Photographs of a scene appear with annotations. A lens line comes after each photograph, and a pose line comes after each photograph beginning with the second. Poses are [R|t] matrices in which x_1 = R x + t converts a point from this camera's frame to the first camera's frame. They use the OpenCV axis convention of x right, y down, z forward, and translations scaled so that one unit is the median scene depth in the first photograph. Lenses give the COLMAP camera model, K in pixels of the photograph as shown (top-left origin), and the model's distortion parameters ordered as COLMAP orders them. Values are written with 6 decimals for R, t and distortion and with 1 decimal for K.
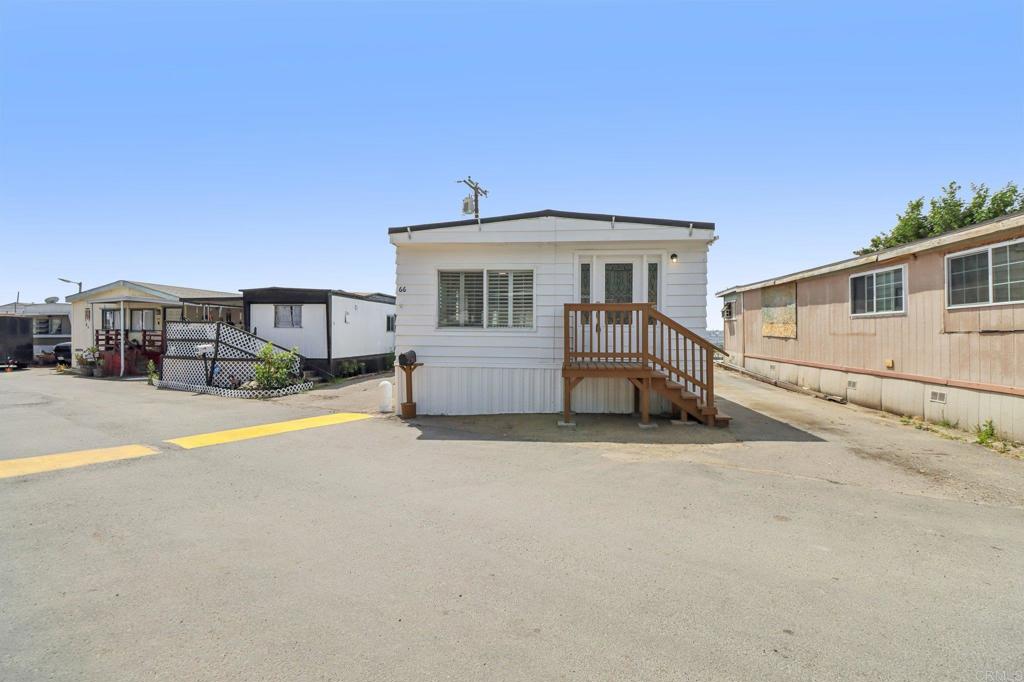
lens RADIAL K [[482.3, 0, 521.4], [0, 482.3, 333.0], [0, 0, 1]] dist [-0.005677, -0.009332]
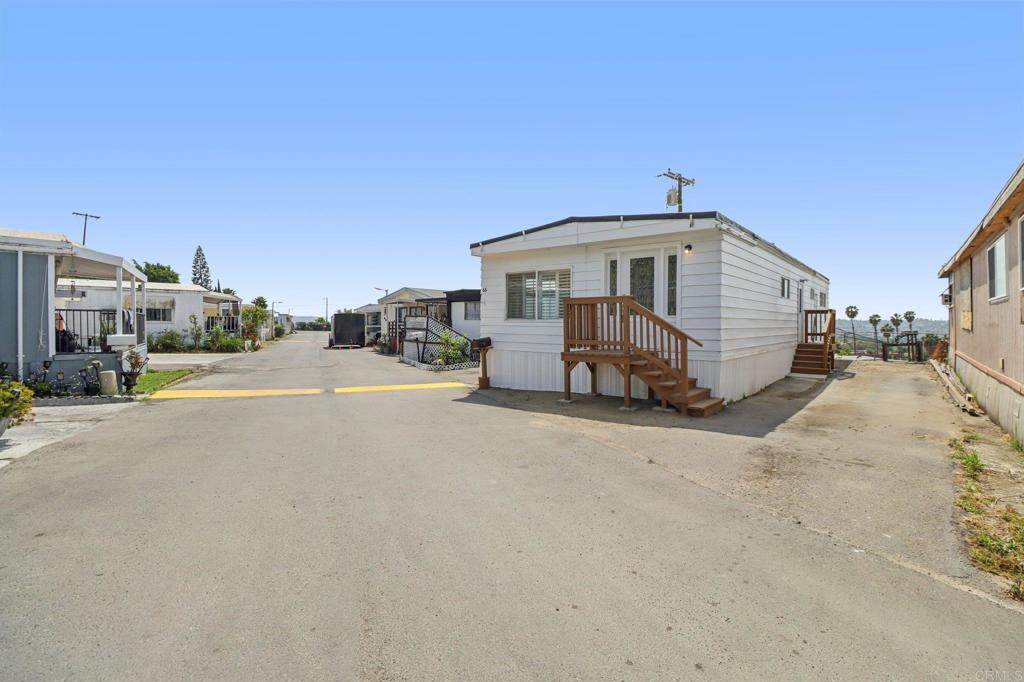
lens RADIAL K [[482.3, 0, 521.5], [0, 482.3, 325.6], [0, 0, 1]] dist [-0.005677, -0.009332]
pose [[0.837850, 0.002681, -0.545894, 0.600731], [-0.001979, 0.999996, 0.001874, 0.003481], [0.545897, -0.000489, 0.837852, -0.036295]]
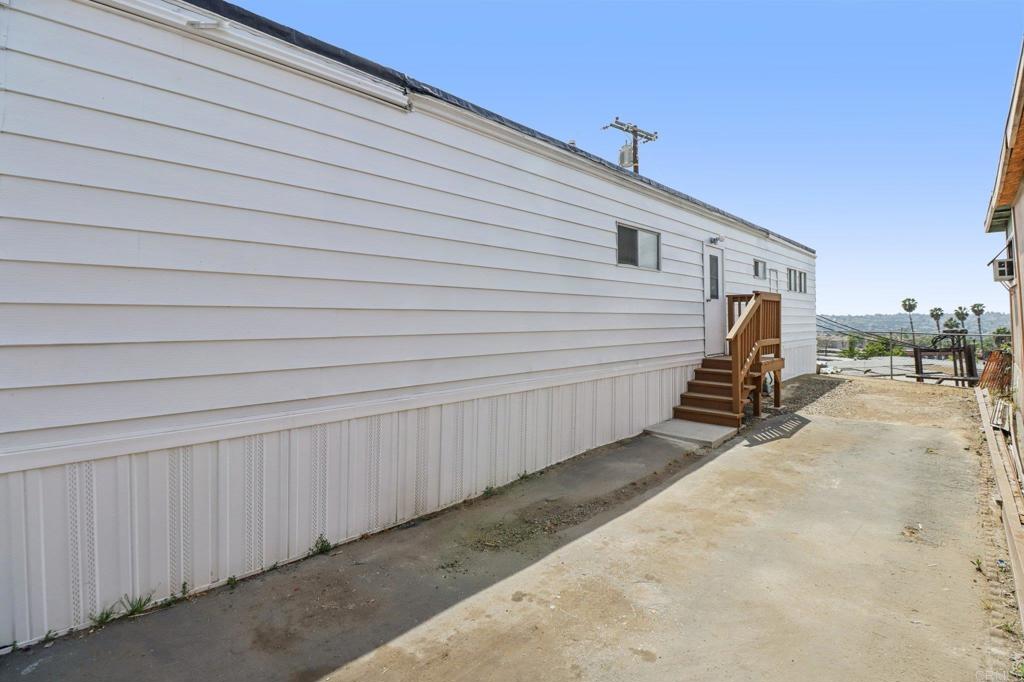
lens RADIAL K [[482.3, 0, 527.8], [0, 482.3, 304.8], [0, 0, 1]] dist [-0.005677, -0.009332]
pose [[0.792923, -0.025242, -0.608799, 0.782395], [0.004795, 0.999369, -0.035190, -0.001644], [0.609304, 0.024984, 0.792543, 1.022809]]
